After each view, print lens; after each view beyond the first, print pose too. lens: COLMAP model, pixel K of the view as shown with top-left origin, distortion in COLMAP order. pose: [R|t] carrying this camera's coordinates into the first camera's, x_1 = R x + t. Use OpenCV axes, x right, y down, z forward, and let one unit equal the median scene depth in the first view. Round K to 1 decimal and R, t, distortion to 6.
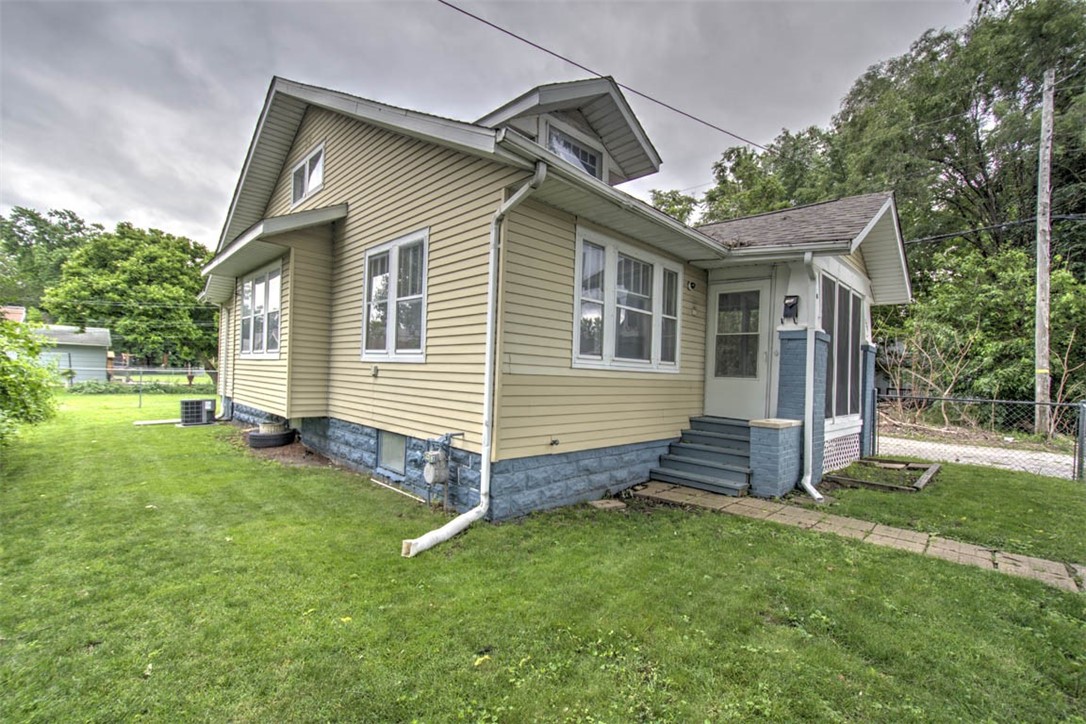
lens RADIAL K [[459.3, 0, 540.4], [0, 459.3, 375.5], [0, 0, 1]] dist [0.001349, 0.000171]
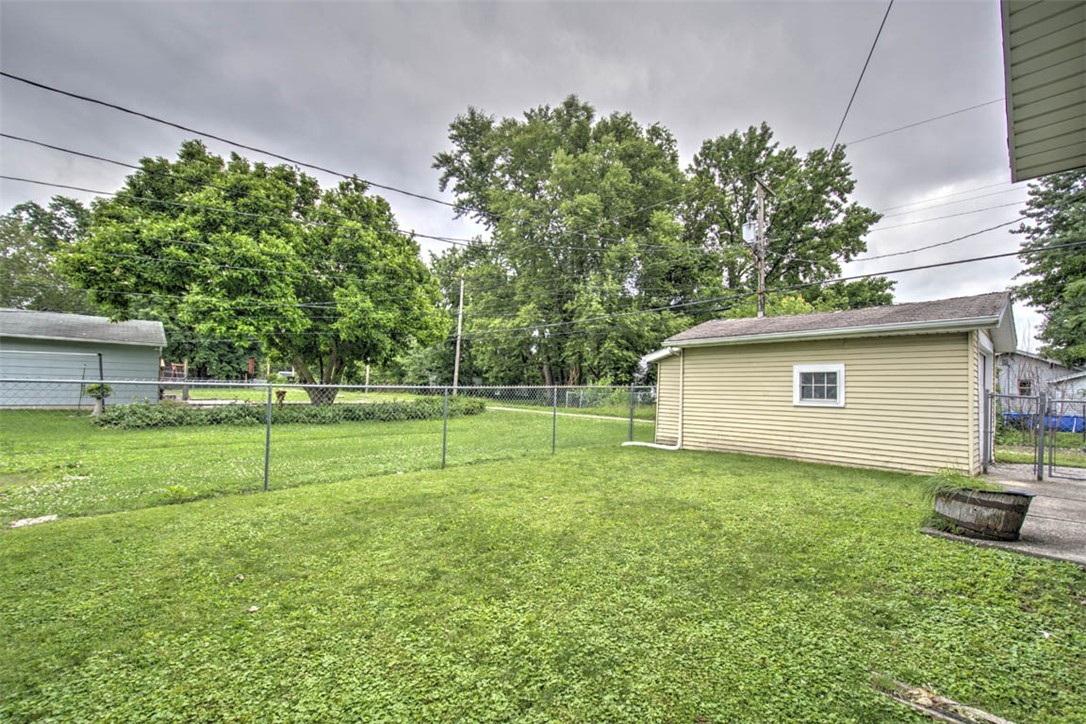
lens RADIAL K [[456.8, 0, 547.0], [0, 456.8, 379.8], [0, 0, 1]] dist [0.000843, -0.000193]
pose [[0.999149, -0.002603, -0.041154, -0.434234], [0.001973, 0.999881, -0.015332, -0.007318], [0.041189, 0.015238, 0.999035, 0.443533]]
